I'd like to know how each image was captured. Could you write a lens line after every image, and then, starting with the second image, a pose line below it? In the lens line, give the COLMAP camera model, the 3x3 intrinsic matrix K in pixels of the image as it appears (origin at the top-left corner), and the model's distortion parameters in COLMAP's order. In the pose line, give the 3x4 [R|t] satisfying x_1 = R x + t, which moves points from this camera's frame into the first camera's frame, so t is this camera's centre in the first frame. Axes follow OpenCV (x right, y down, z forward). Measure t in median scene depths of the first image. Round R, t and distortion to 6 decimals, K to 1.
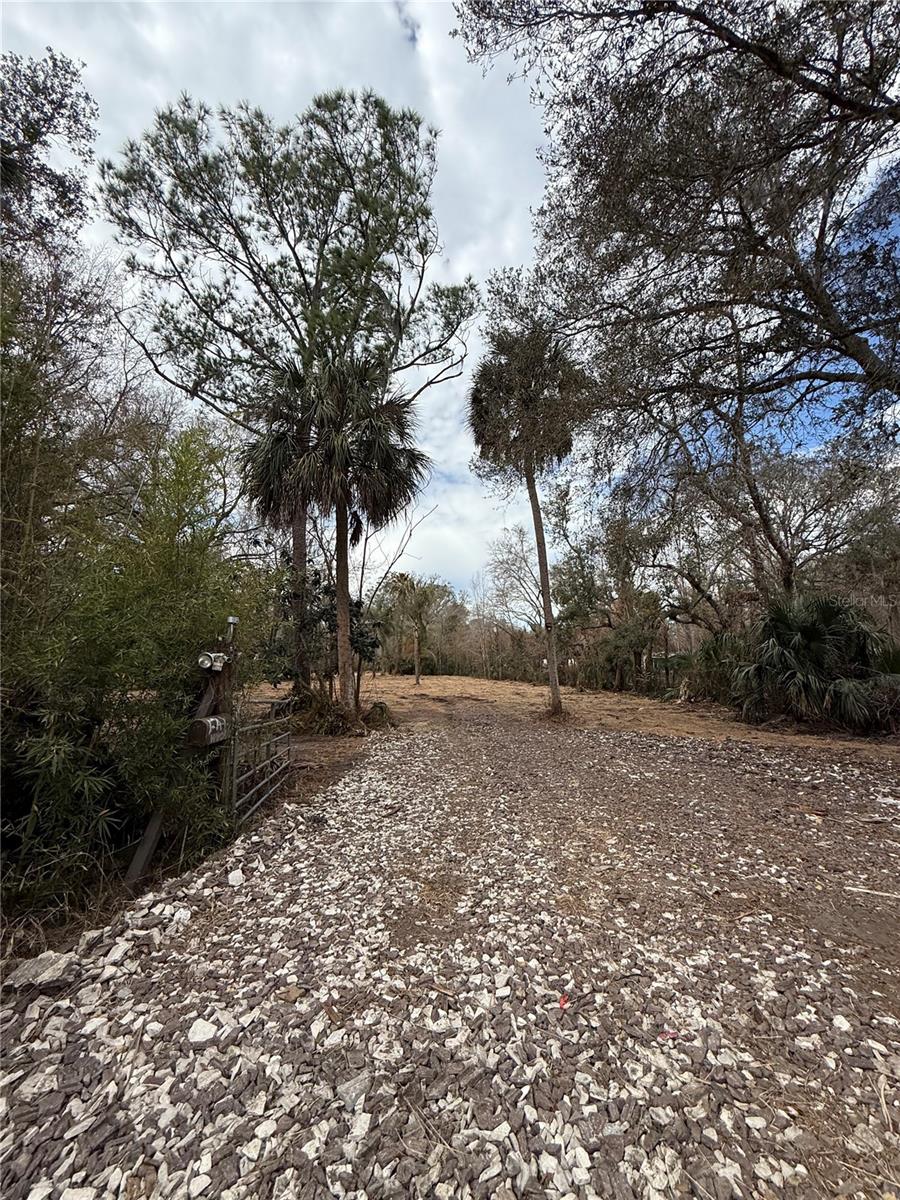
lens RADIAL K [[476.4, 0, 452.4], [0, 476.4, 597.7], [0, 0, 1]] dist [-0.001684, -0.000423]
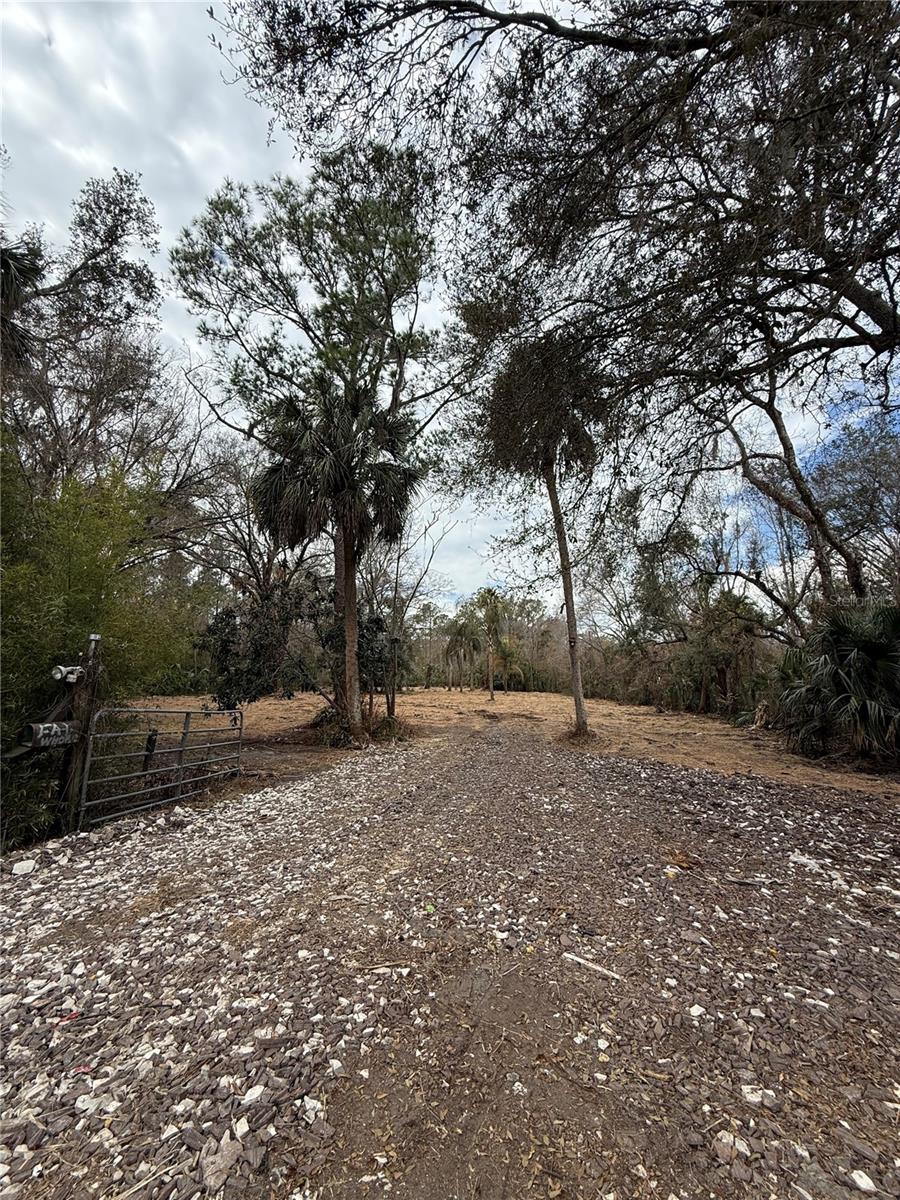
lens RADIAL K [[476.4, 0, 452.4], [0, 476.4, 597.7], [0, 0, 1]] dist [-0.001684, -0.000423]
pose [[0.974453, -0.023846, -0.223324, 0.172982], [0.016680, 0.999285, -0.033917, 0.001515], [0.223973, 0.029325, 0.974154, 0.024740]]
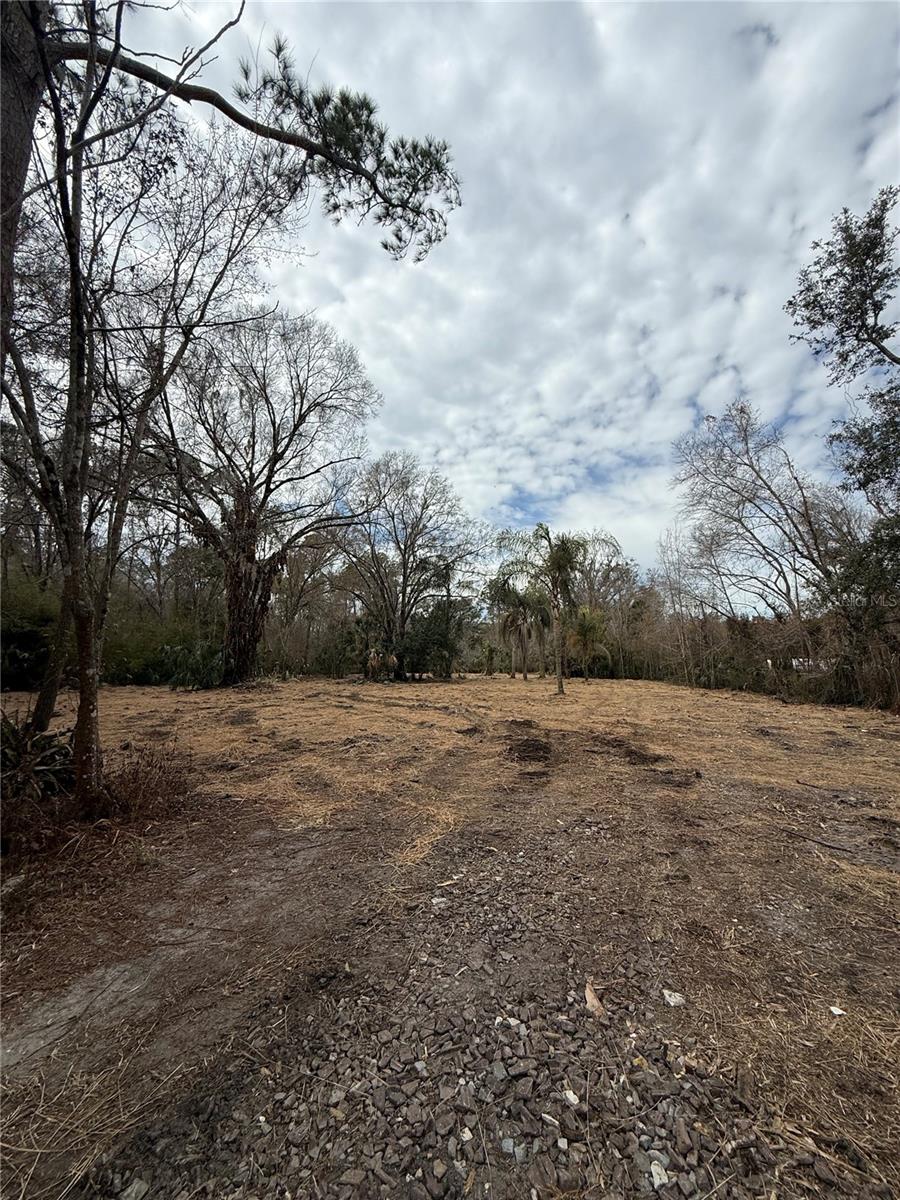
lens RADIAL K [[476.4, 0, 452.4], [0, 476.4, 597.7], [0, 0, 1]] dist [-0.001684, -0.000423]
pose [[0.922592, -0.045785, -0.383050, 0.093473], [0.045032, 0.998926, -0.010938, 0.141472], [0.383140, -0.007158, 0.923663, 0.927245]]
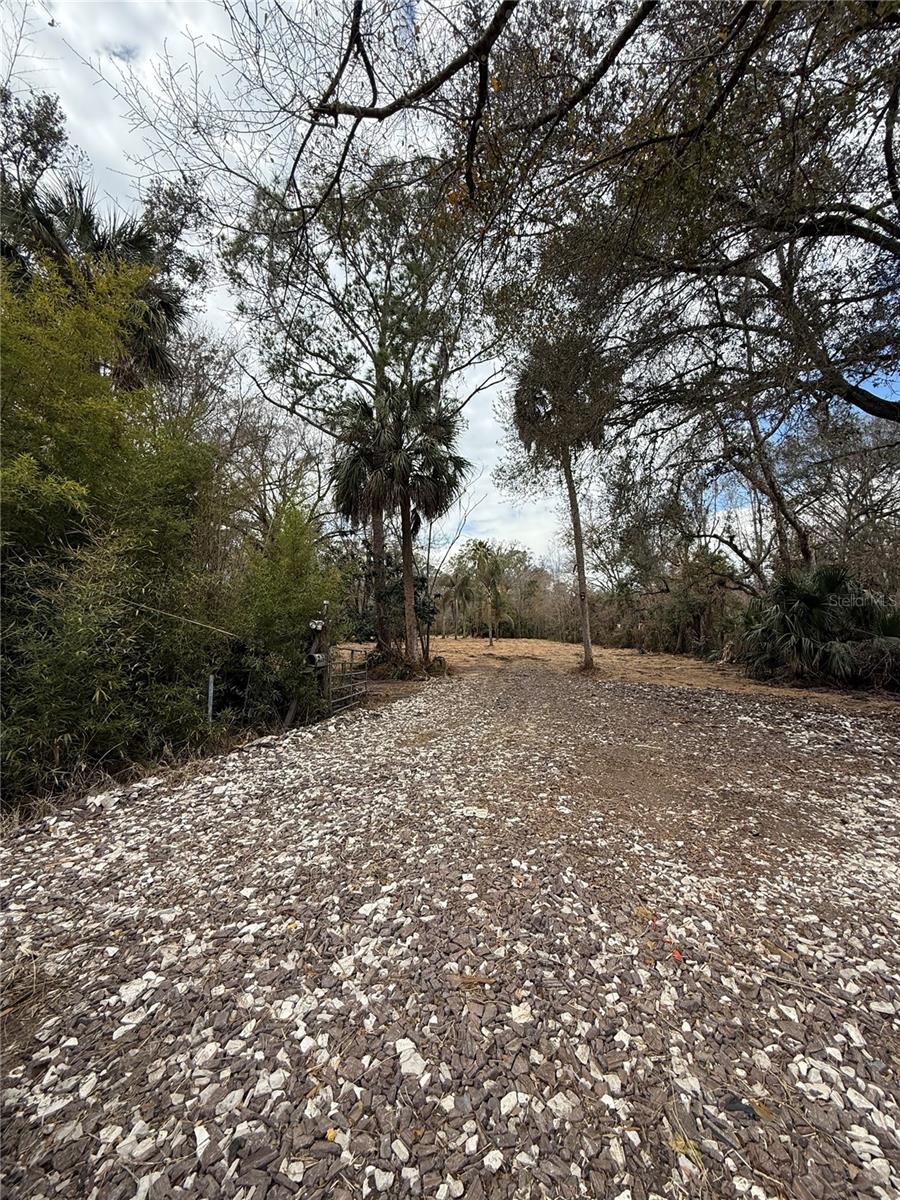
lens RADIAL K [[476.4, 0, 452.4], [0, 476.4, 597.7], [0, 0, 1]] dist [-0.001684, -0.000423]
pose [[0.983058, -0.009808, -0.183031, 0.096122], [0.023581, 0.997037, 0.073226, -0.025767], [0.181771, -0.076302, 0.980376, -0.192465]]
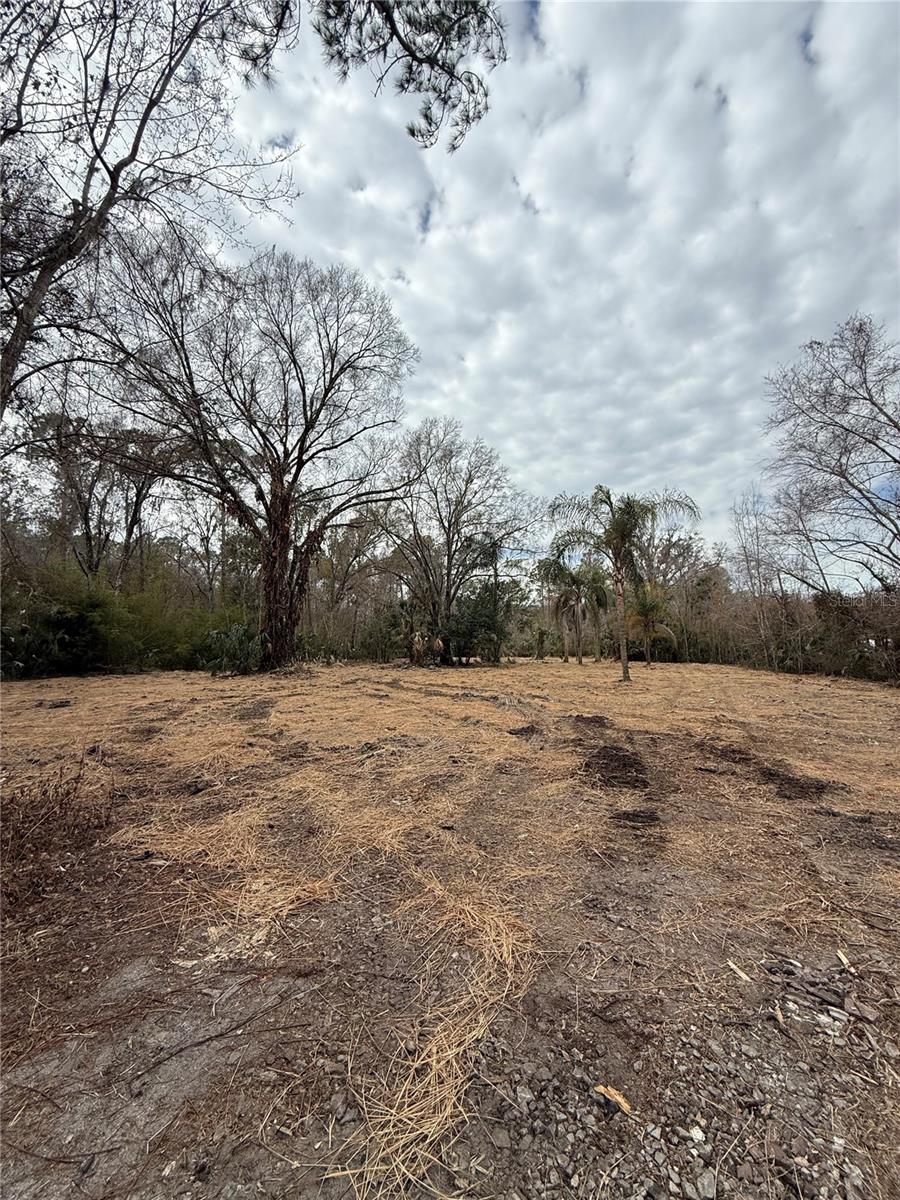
lens RADIAL K [[481.9, 0, 464.6], [0, 481.9, 600.6], [0, 0, 1]] dist [-0.000887, -0.000055]
pose [[0.891416, -0.042020, -0.451233, 0.027100], [0.059883, 0.997883, 0.025373, 0.165032], [0.449212, -0.049640, 0.892045, 1.079487]]
